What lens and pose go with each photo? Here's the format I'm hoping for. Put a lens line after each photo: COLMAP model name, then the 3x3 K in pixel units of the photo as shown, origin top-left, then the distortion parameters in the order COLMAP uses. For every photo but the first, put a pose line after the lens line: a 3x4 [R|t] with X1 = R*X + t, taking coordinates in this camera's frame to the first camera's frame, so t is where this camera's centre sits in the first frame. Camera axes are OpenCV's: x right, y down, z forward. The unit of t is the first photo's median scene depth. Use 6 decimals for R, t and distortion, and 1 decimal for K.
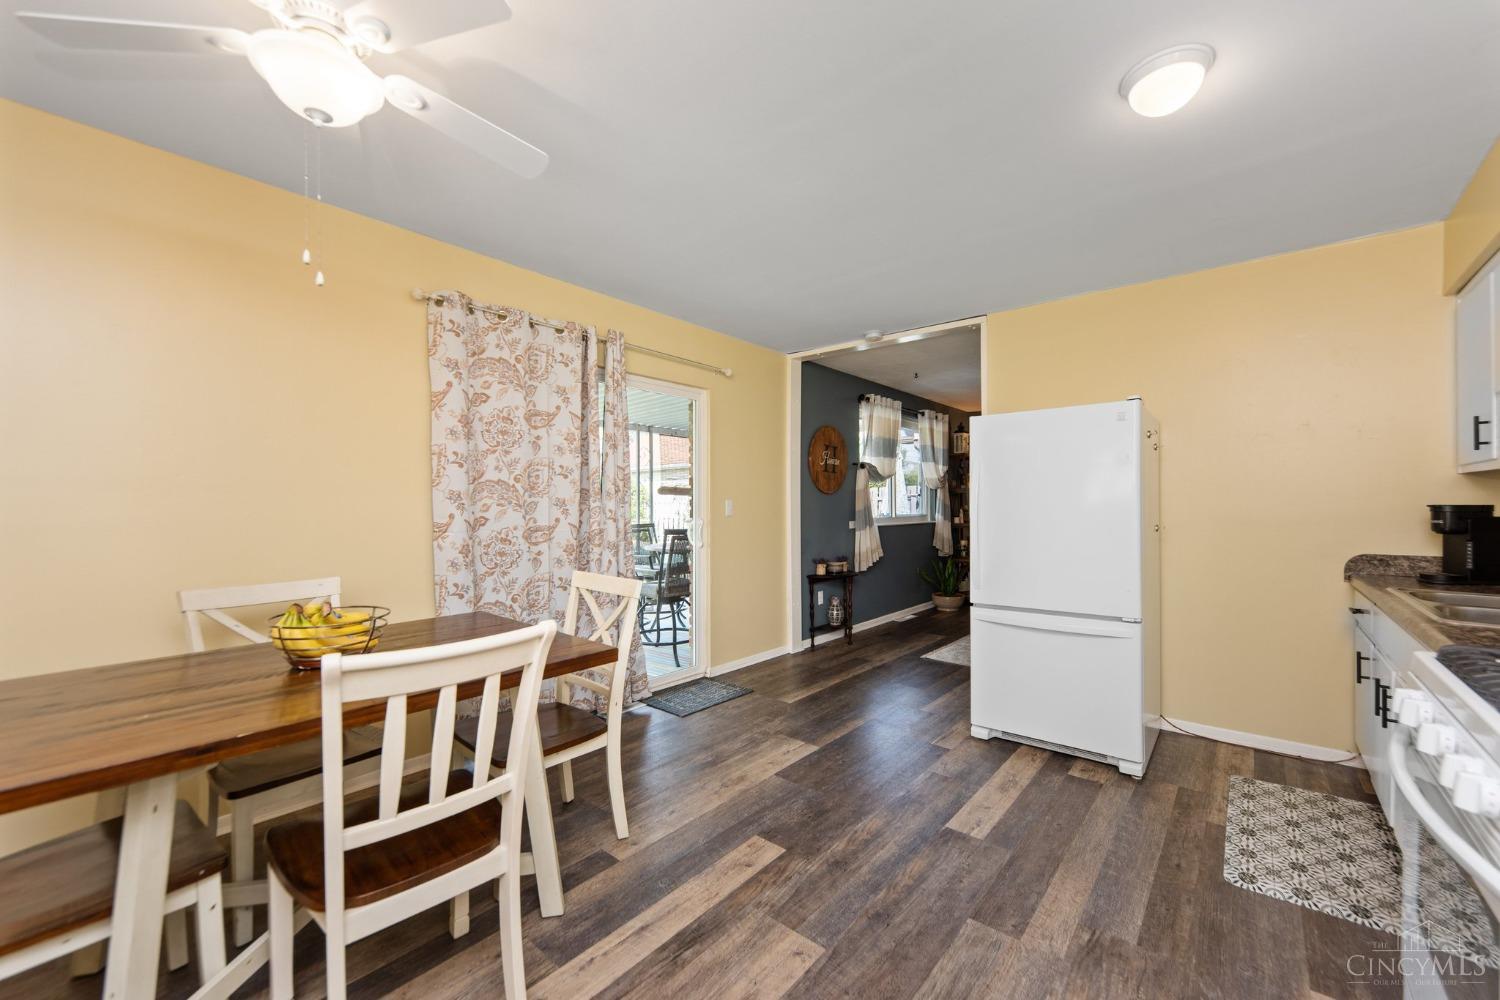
lens RADIAL K [[607.8, 0, 750.0], [0, 607.8, 500.0], [0, 0, 1]] dist [0.000704, 0.000029]
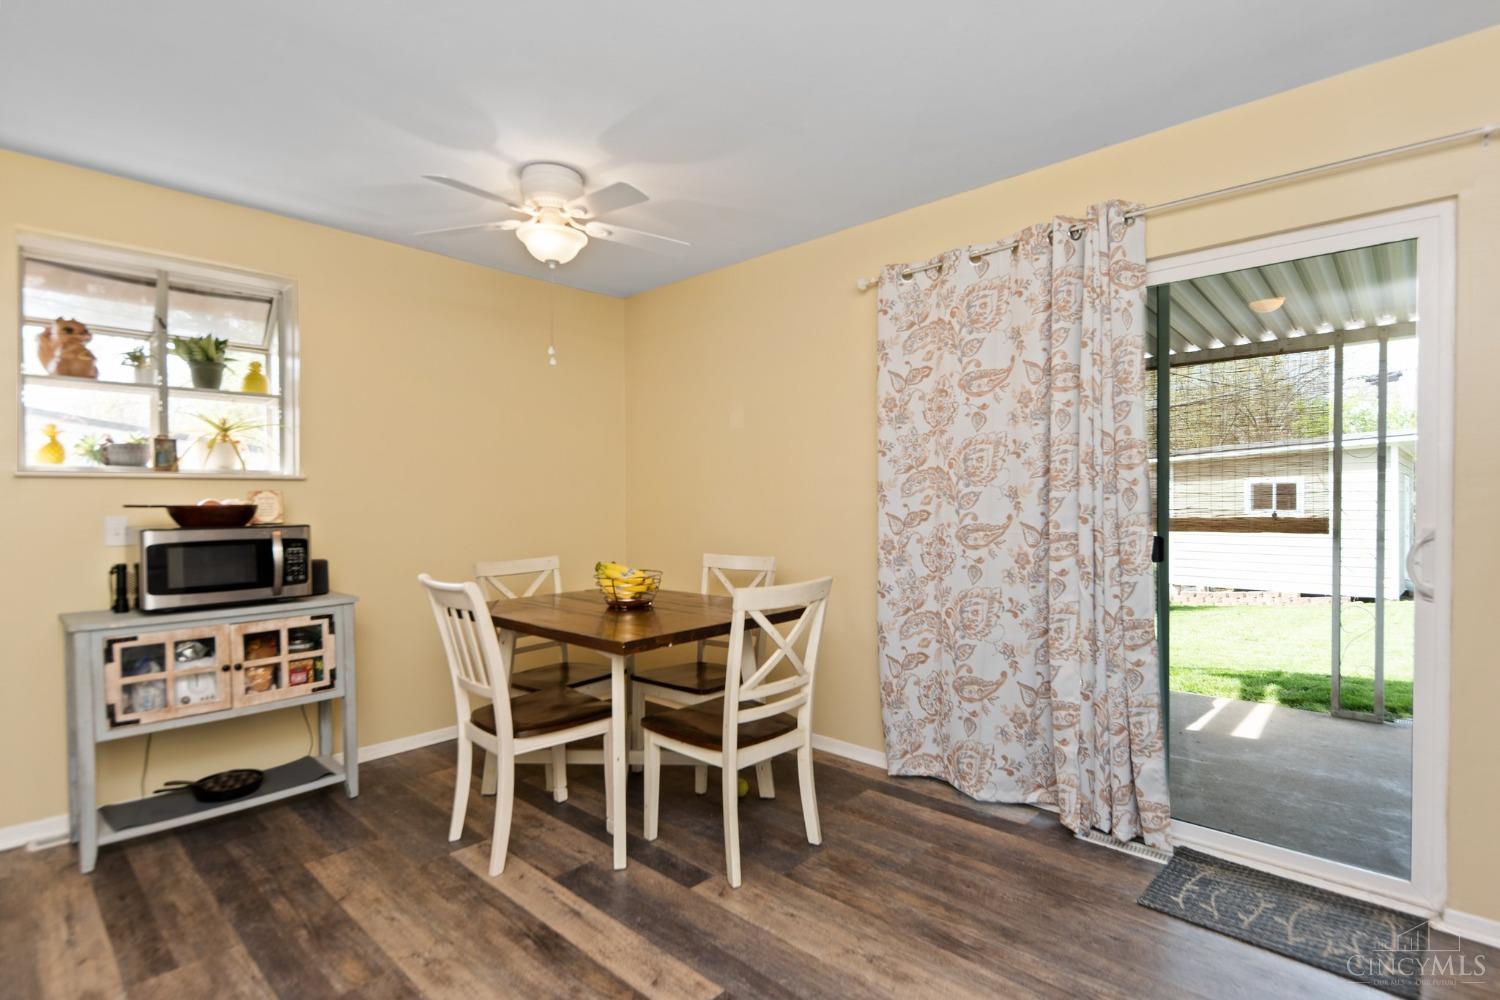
lens RADIAL K [[737.0, 0, 750.0], [0, 737.0, 500.0], [0, 0, 1]] dist [-0.000993, -0.001291]
pose [[-0.068109, 0.005027, -0.997665, 0.999940], [0.014340, 0.999889, 0.004059, 0.008891], [0.997575, -0.014030, -0.068173, 1.337382]]
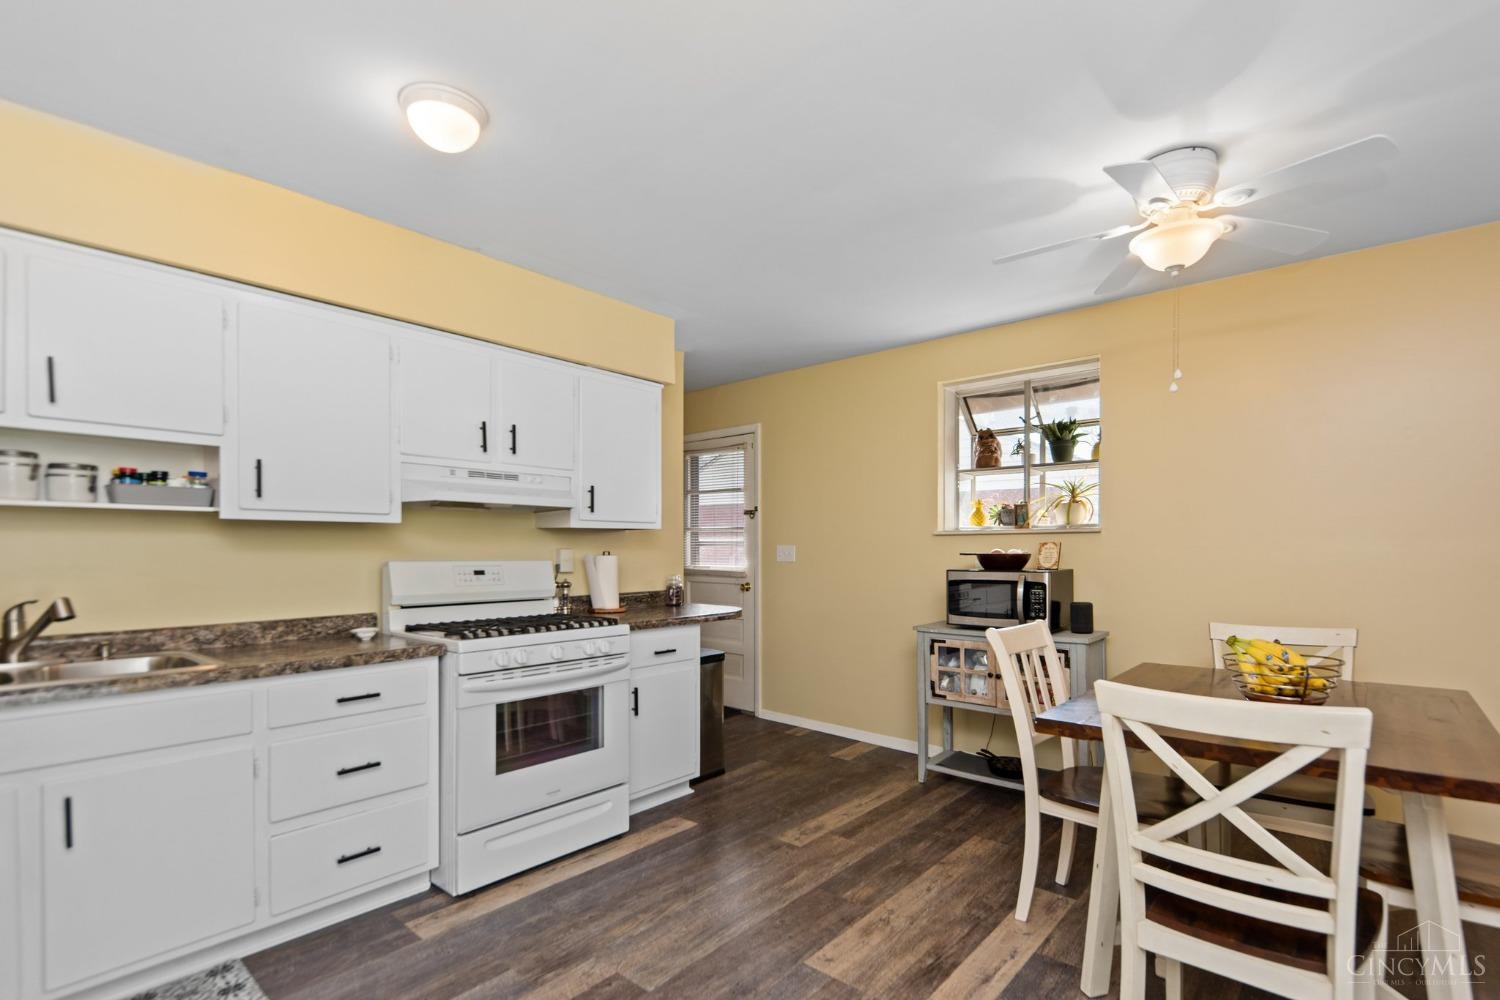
lens RADIAL K [[678.1, 0, 752.8], [0, 678.1, 546.4], [0, 0, 1]] dist [-0.000961, -0.000047]
pose [[-0.999804, 0.005386, 0.019044, 0.173676], [0.005167, 0.999921, -0.011495, 0.007512], [-0.019105, -0.011394, -0.999753, 2.049025]]
